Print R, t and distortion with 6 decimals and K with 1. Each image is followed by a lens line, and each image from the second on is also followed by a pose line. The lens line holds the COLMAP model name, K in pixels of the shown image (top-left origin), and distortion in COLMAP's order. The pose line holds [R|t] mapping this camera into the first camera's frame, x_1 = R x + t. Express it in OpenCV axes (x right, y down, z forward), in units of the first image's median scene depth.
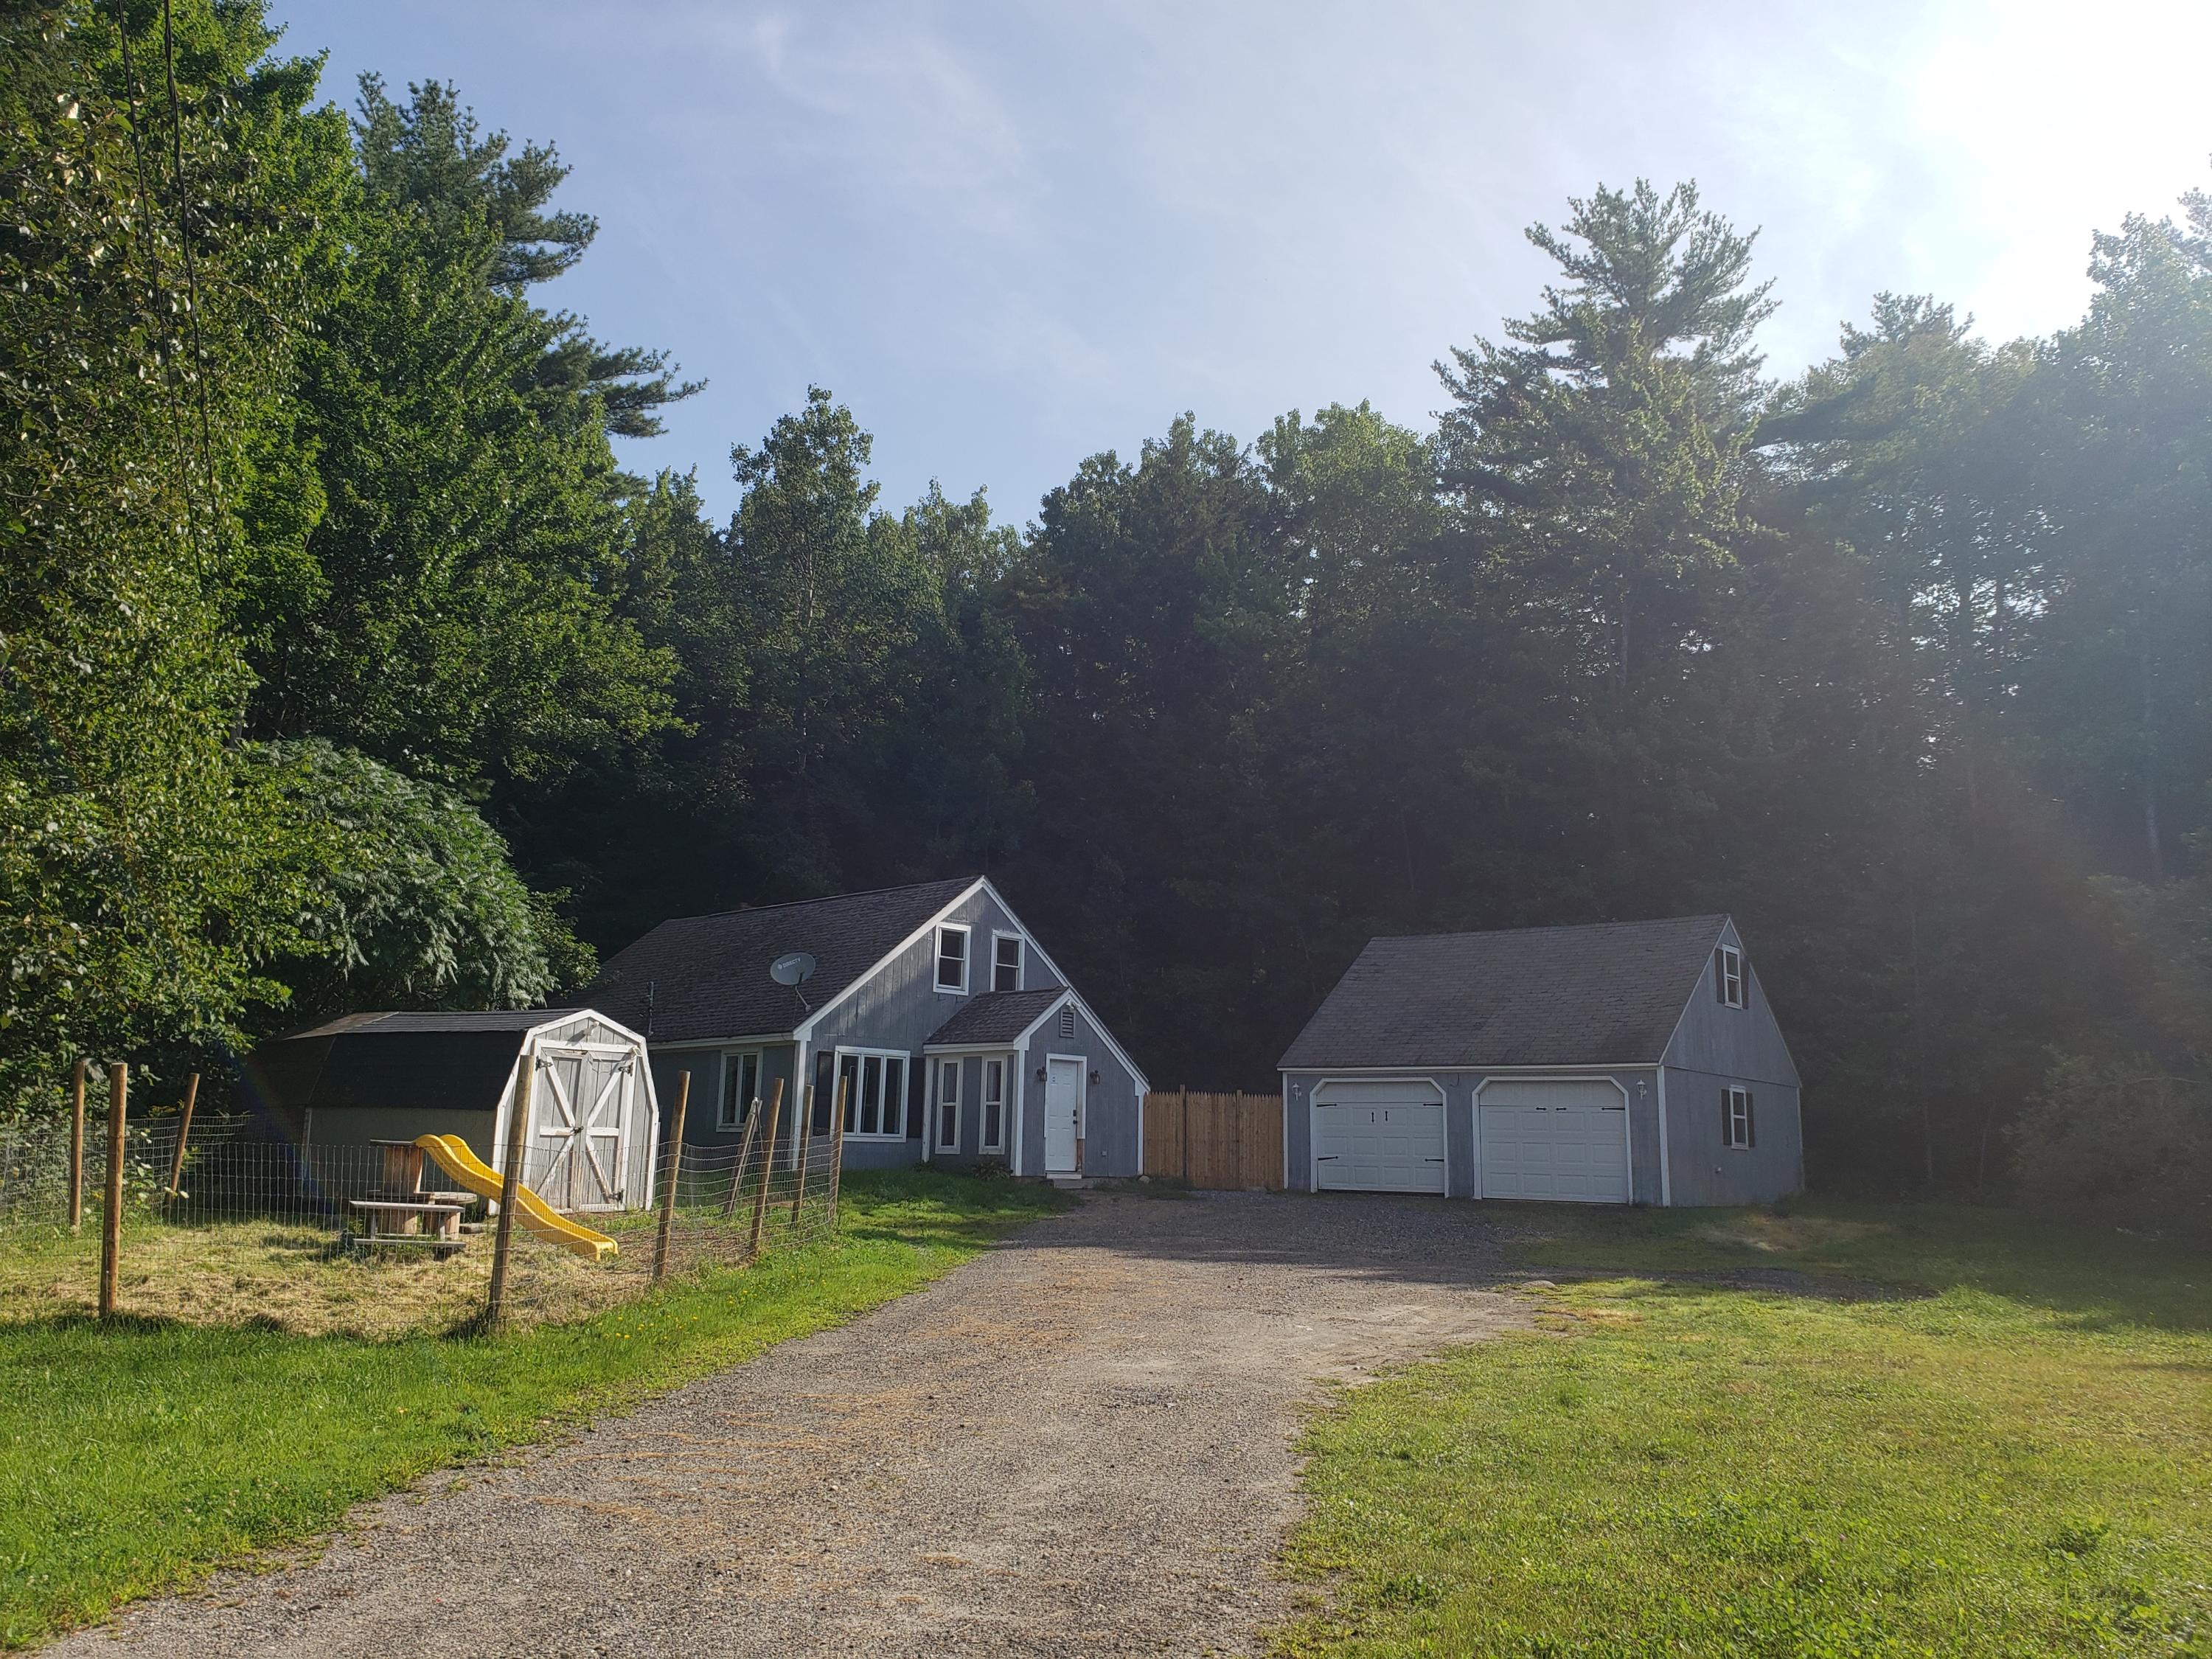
lens RADIAL K [[1837.9, 0, 1053.7], [0, 1837.9, 834.9], [0, 0, 1]] dist [0.011878, 0.010120]
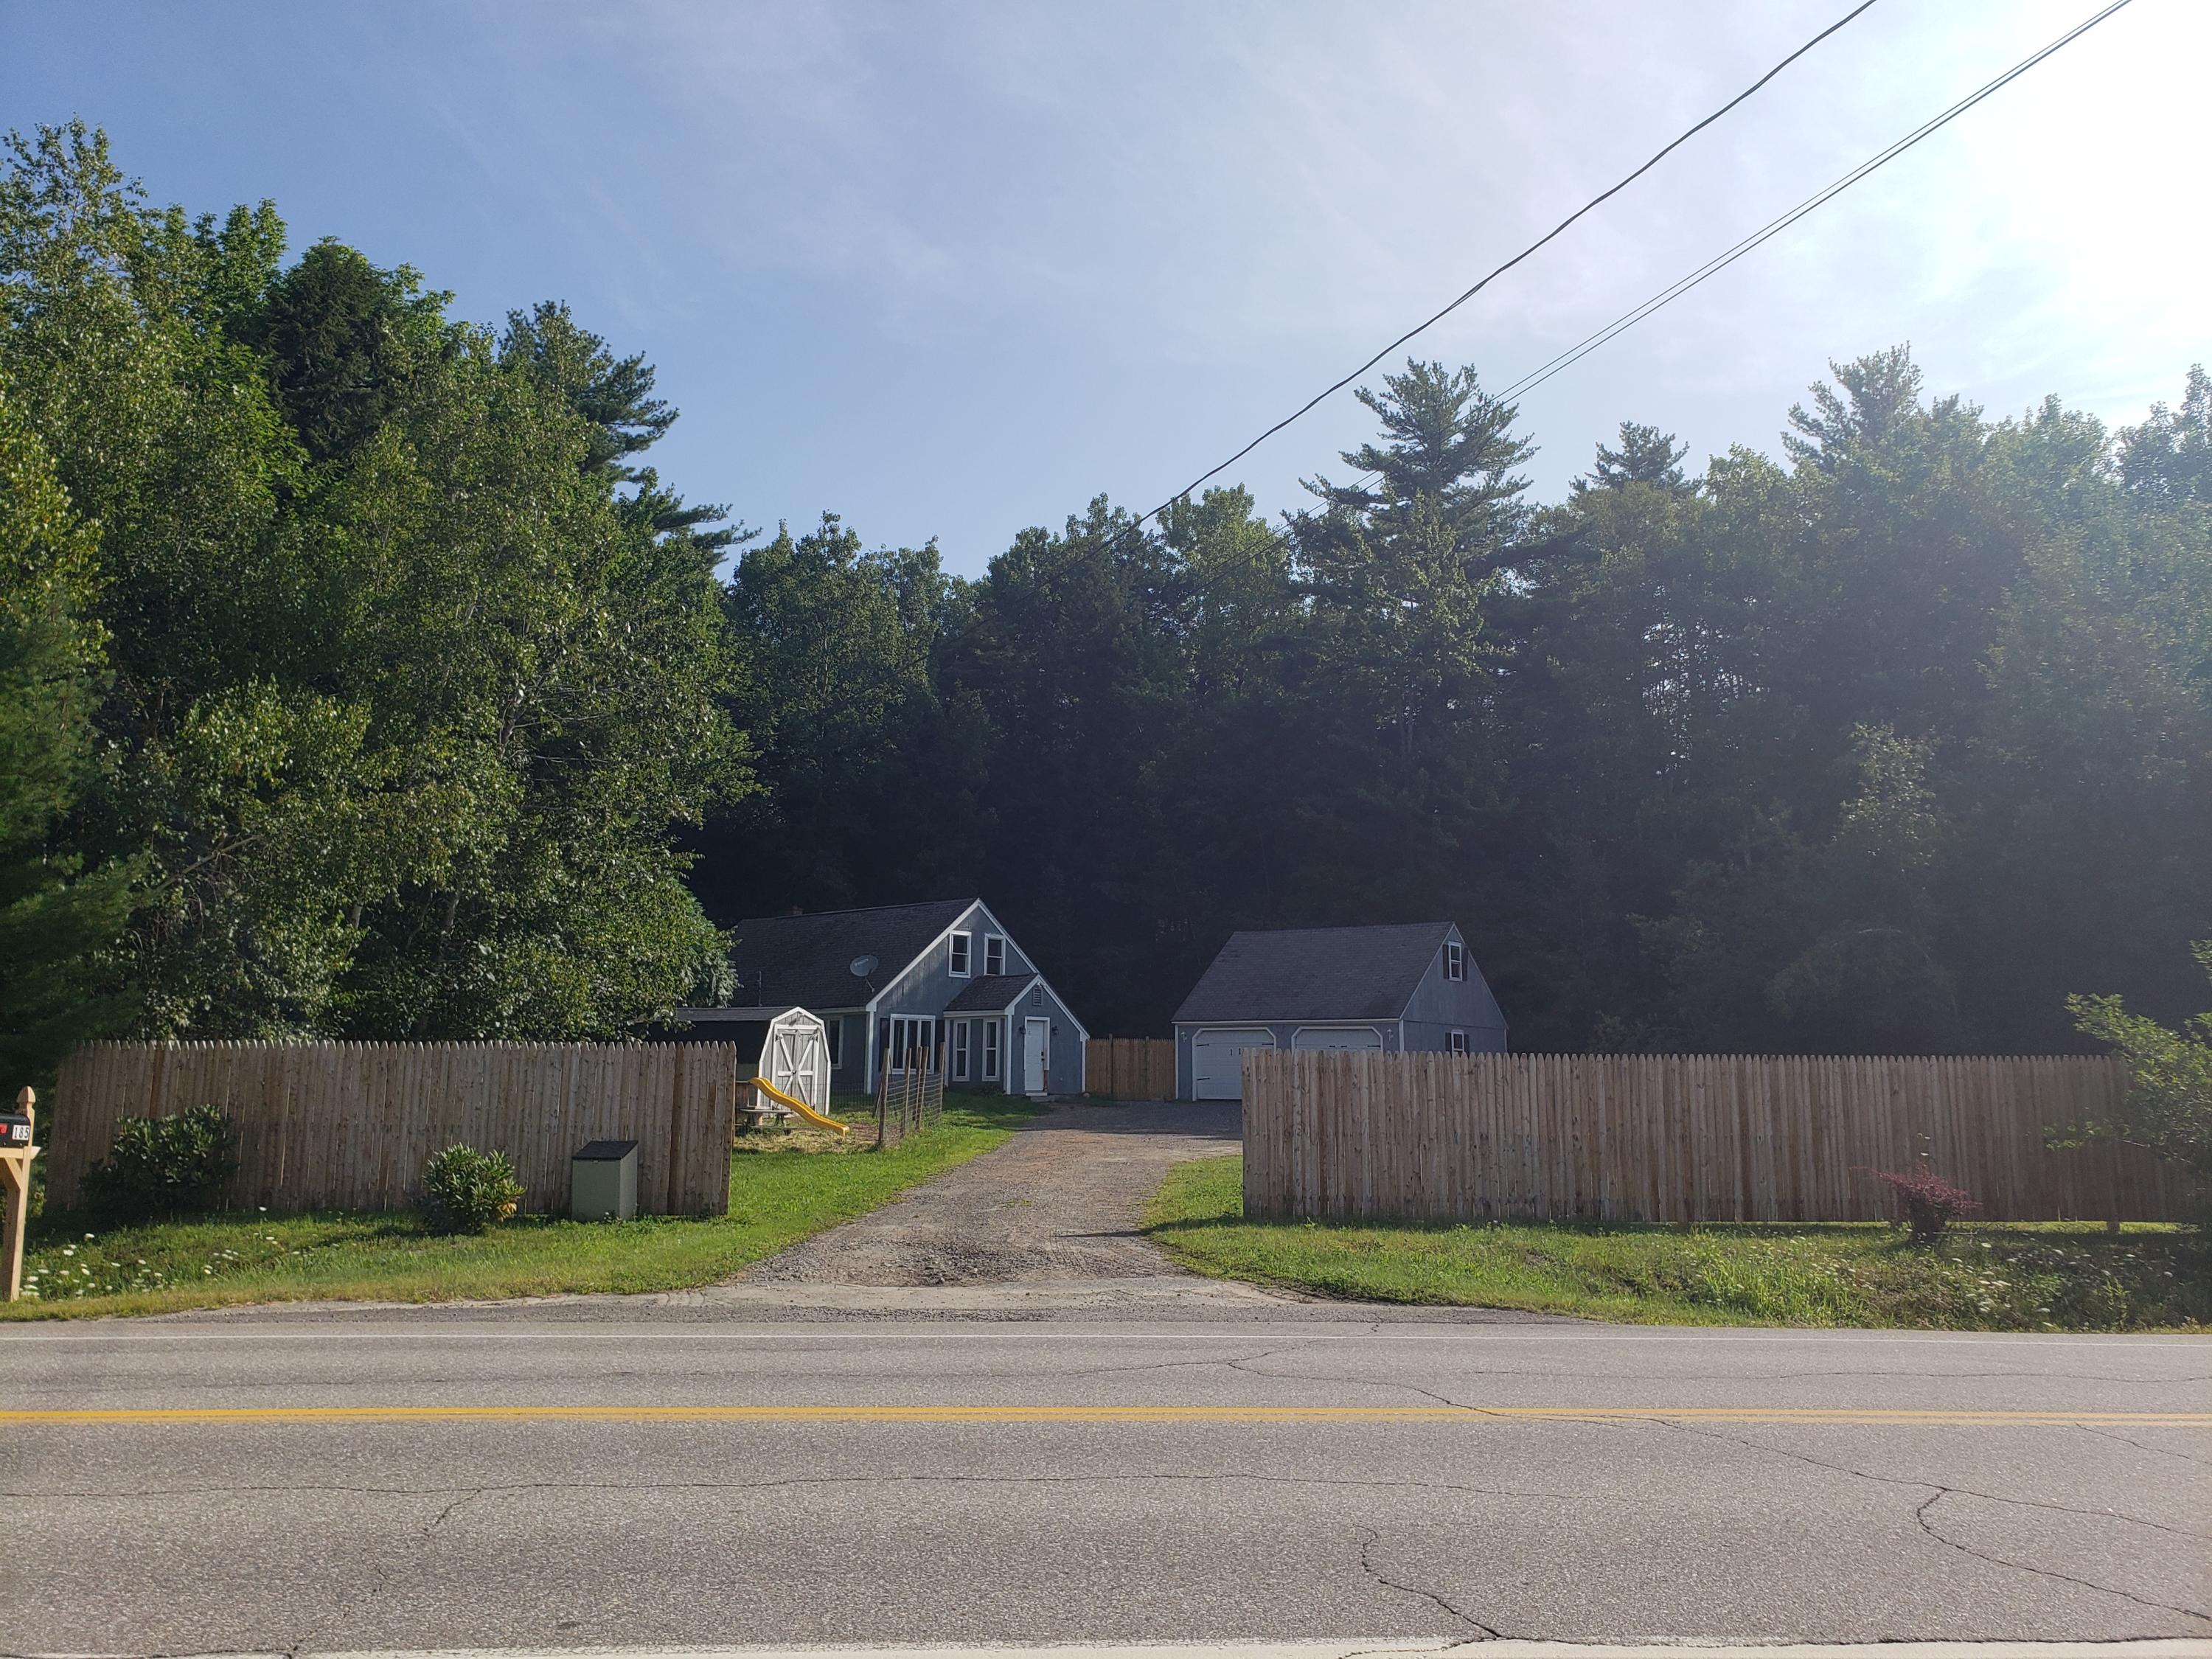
lens RADIAL K [[1746.5, 0, 1106.0], [0, 1746.5, 829.5], [0, 0, 1]] dist [0.049769, 0.007701]
pose [[0.996841, -0.007406, 0.079078, -0.044944], [0.004975, 0.999510, 0.030902, -0.075103], [-0.079268, -0.030411, 0.996389, -0.424218]]
